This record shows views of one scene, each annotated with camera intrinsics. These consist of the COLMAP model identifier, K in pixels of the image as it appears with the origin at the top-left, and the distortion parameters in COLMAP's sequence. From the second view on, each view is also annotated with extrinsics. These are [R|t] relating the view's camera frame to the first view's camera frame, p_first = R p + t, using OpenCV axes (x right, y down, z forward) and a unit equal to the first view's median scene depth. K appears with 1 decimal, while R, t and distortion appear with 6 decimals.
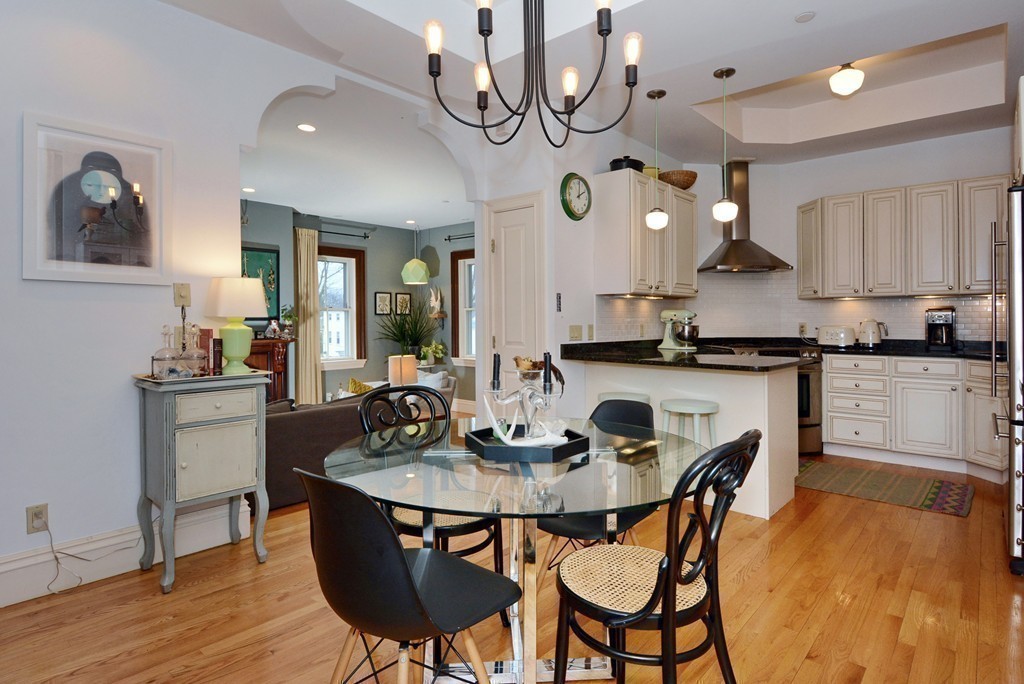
lens RADIAL K [[586.8, 0, 501.1], [0, 586.8, 316.4], [0, 0, 1]] dist [-0.002138, -0.000969]
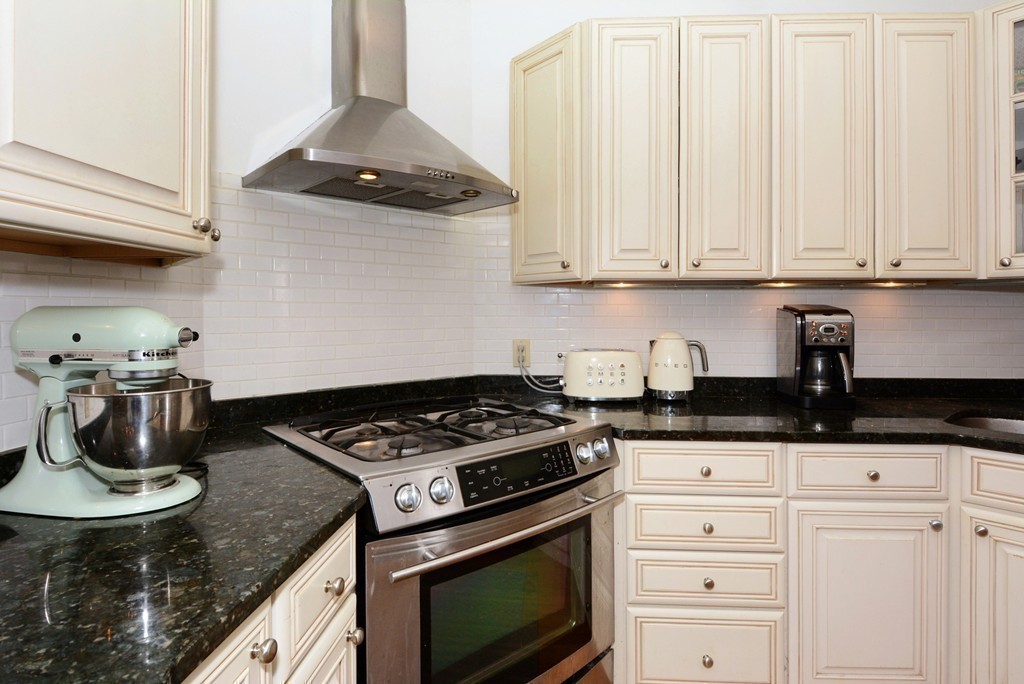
lens RADIAL K [[551.0, 0, 534.8], [0, 551.0, 318.2], [0, 0, 1]] dist [-0.003572, -0.001423]
pose [[0.765805, -0.007596, 0.643027, 0.307618], [-0.004565, 0.999841, 0.017248, -0.013307], [-0.643056, -0.016144, 0.765649, 0.794474]]
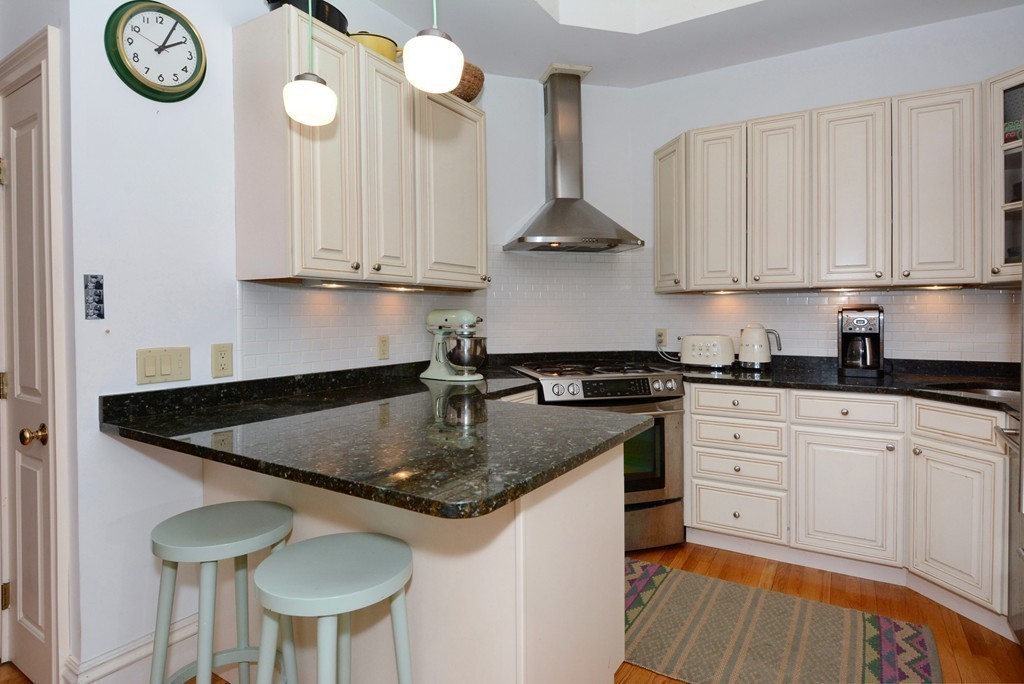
lens RADIAL K [[579.5, 0, 512.9], [0, 579.5, 322.3], [0, 0, 1]] dist [-0.000860, -0.001067]
pose [[0.983284, -0.006414, 0.181967, 0.267082], [0.003042, 0.999819, 0.018805, -0.010849], [-0.182055, -0.017937, 0.983125, 0.448409]]
